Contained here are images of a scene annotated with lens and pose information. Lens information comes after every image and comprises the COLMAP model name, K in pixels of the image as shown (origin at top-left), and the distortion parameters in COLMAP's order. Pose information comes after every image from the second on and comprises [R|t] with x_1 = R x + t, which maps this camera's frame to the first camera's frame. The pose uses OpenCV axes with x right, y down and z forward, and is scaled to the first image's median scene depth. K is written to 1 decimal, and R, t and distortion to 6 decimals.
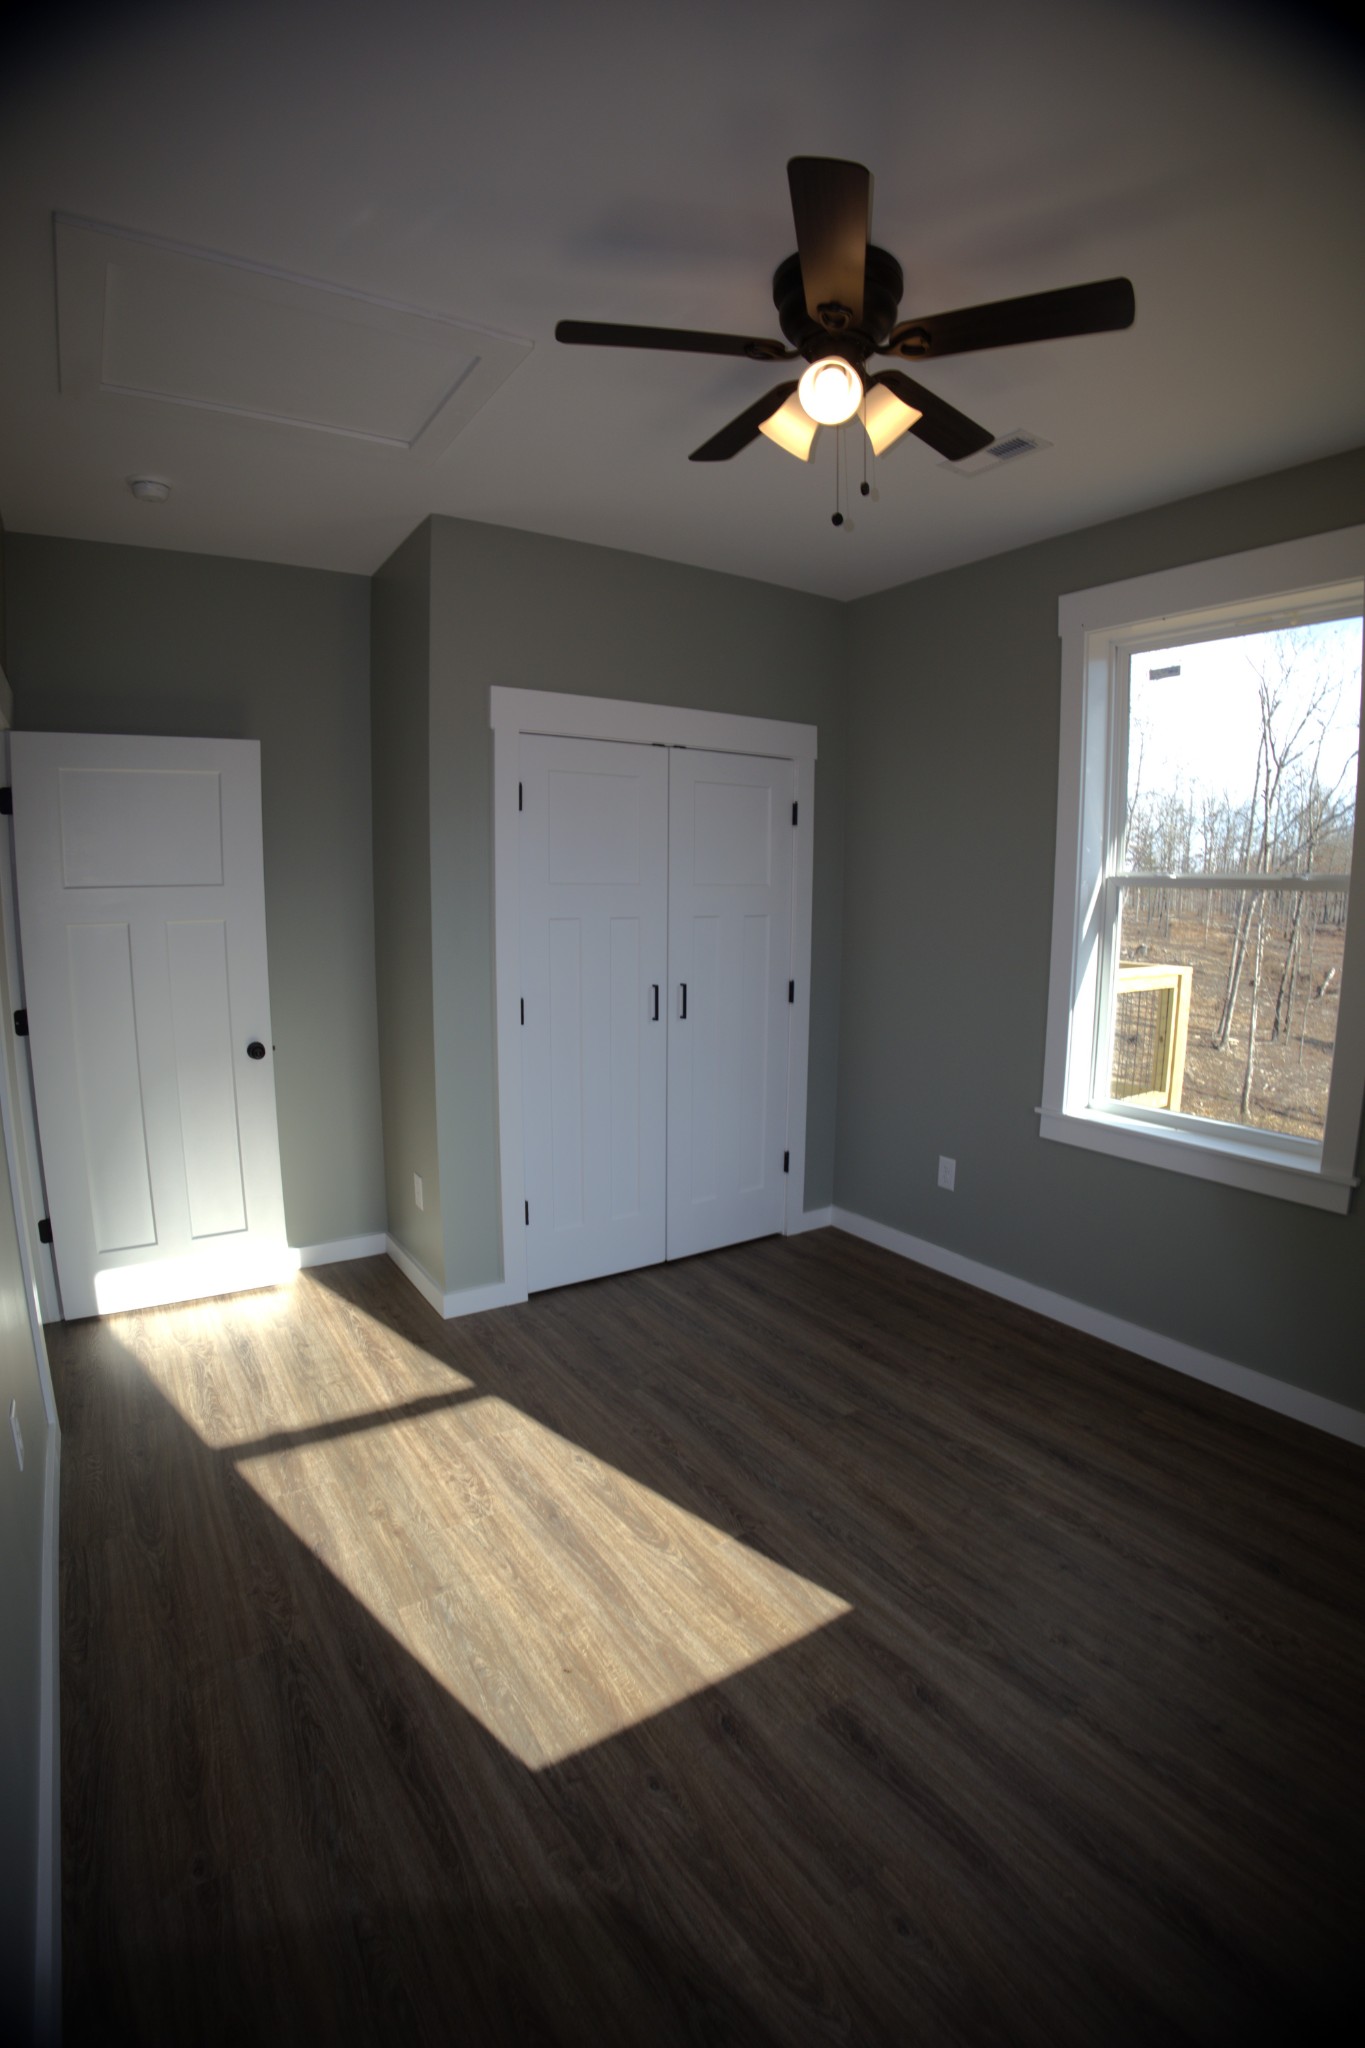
lens RADIAL K [[947.8, 0, 675.5], [0, 947.8, 1034.6], [0, 0, 1]] dist [-0.157193, 0.041188]
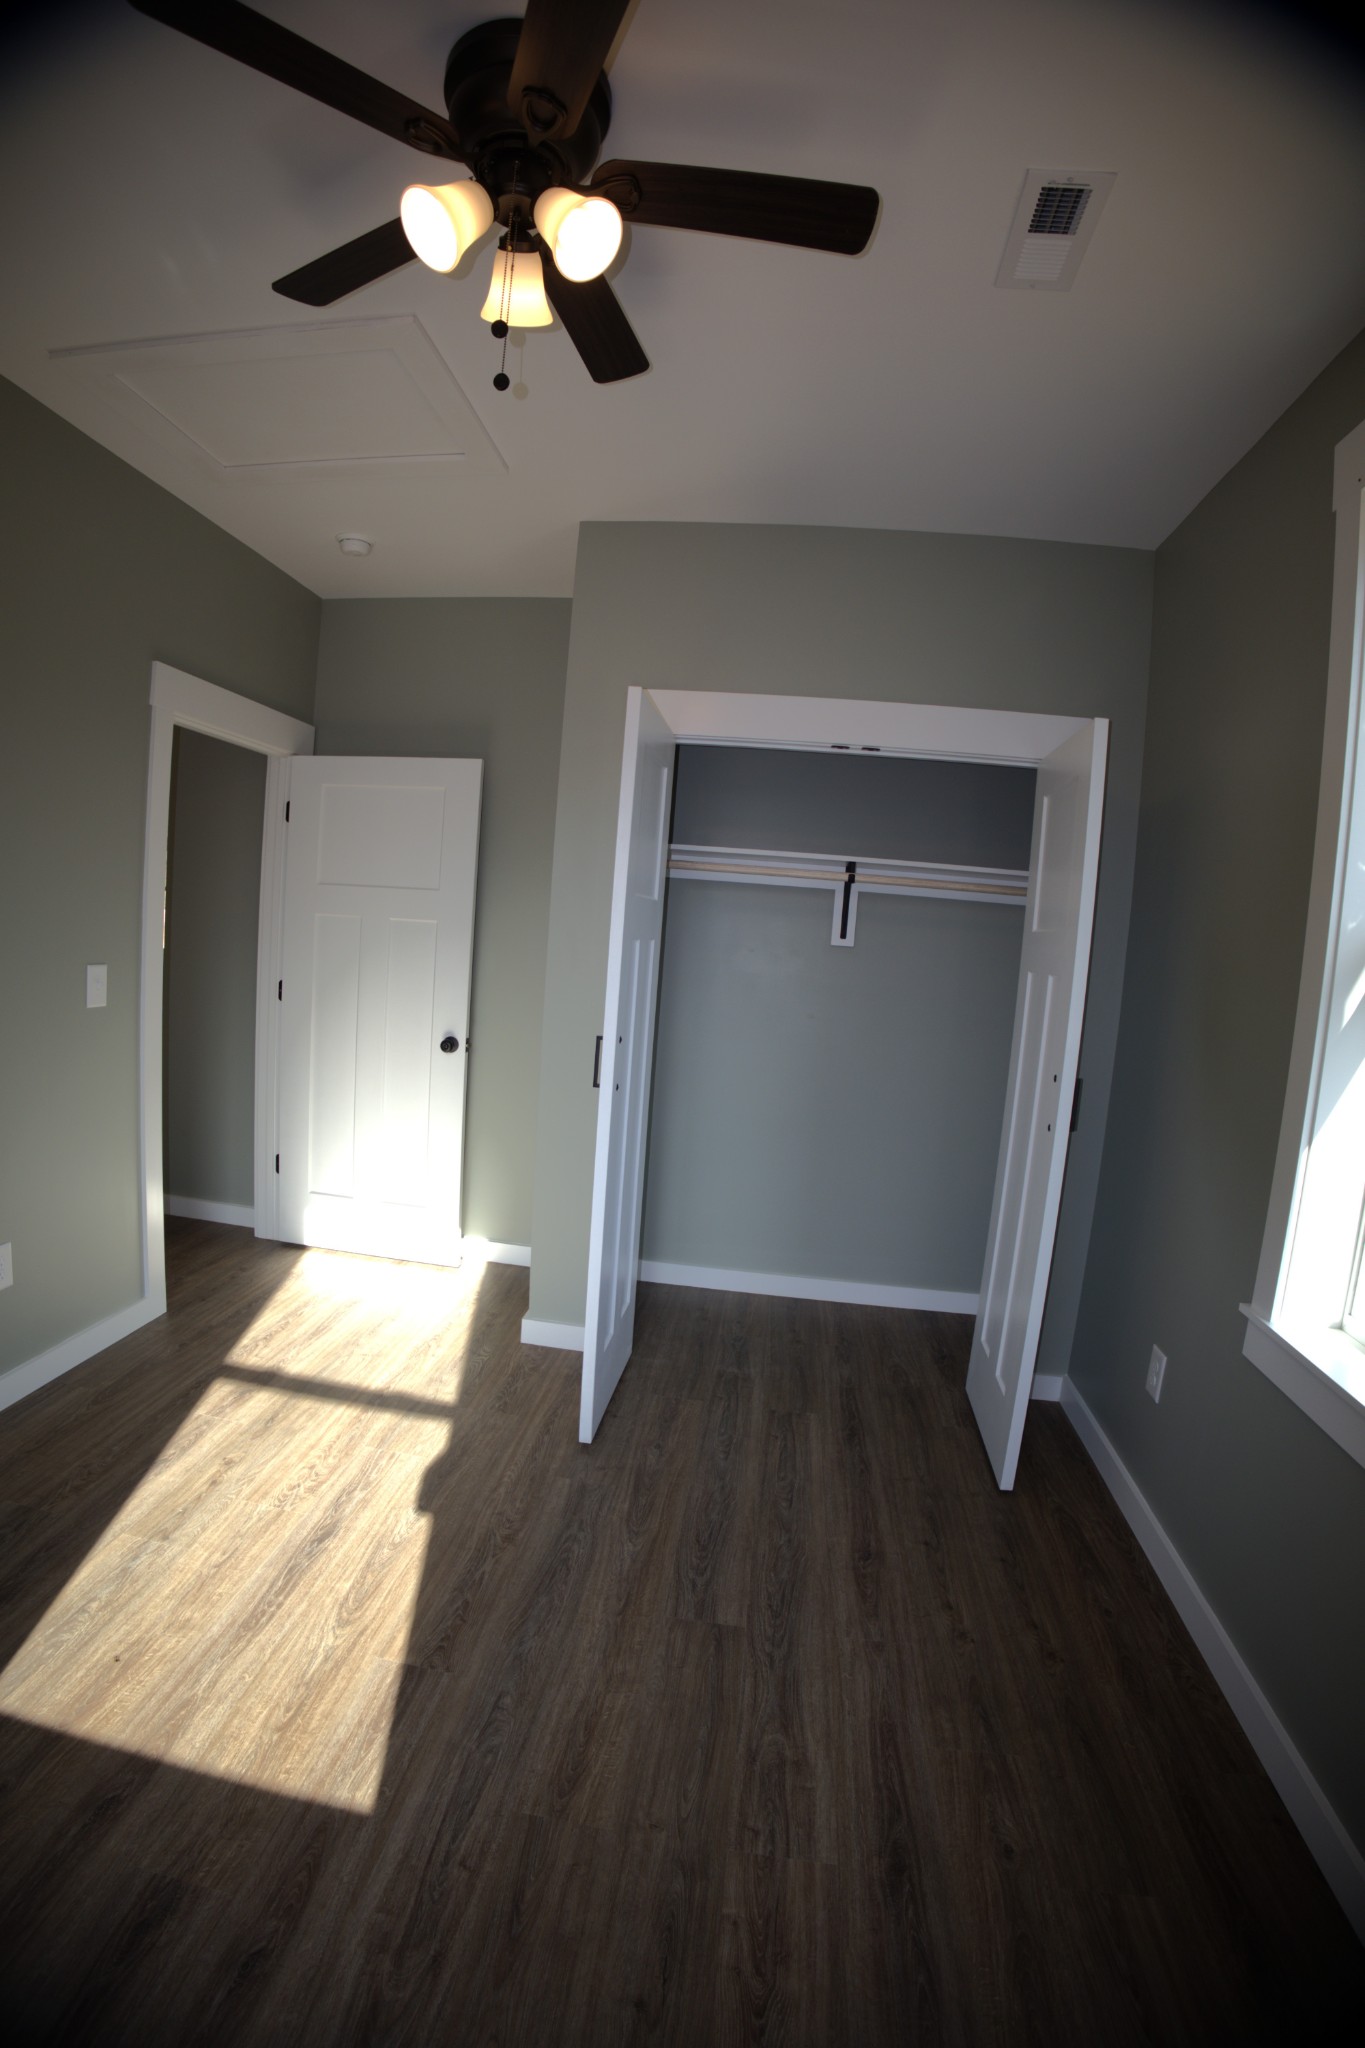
lens RADIAL K [[940.2, 0, 678.5], [0, 940.2, 1038.2], [0, 0, 1]] dist [-0.141400, 0.031170]
pose [[0.756913, 0.117593, -0.642849, 0.635118], [-0.162591, 0.986633, -0.010961, -0.032385], [0.632967, 0.112818, 0.765915, 0.447423]]
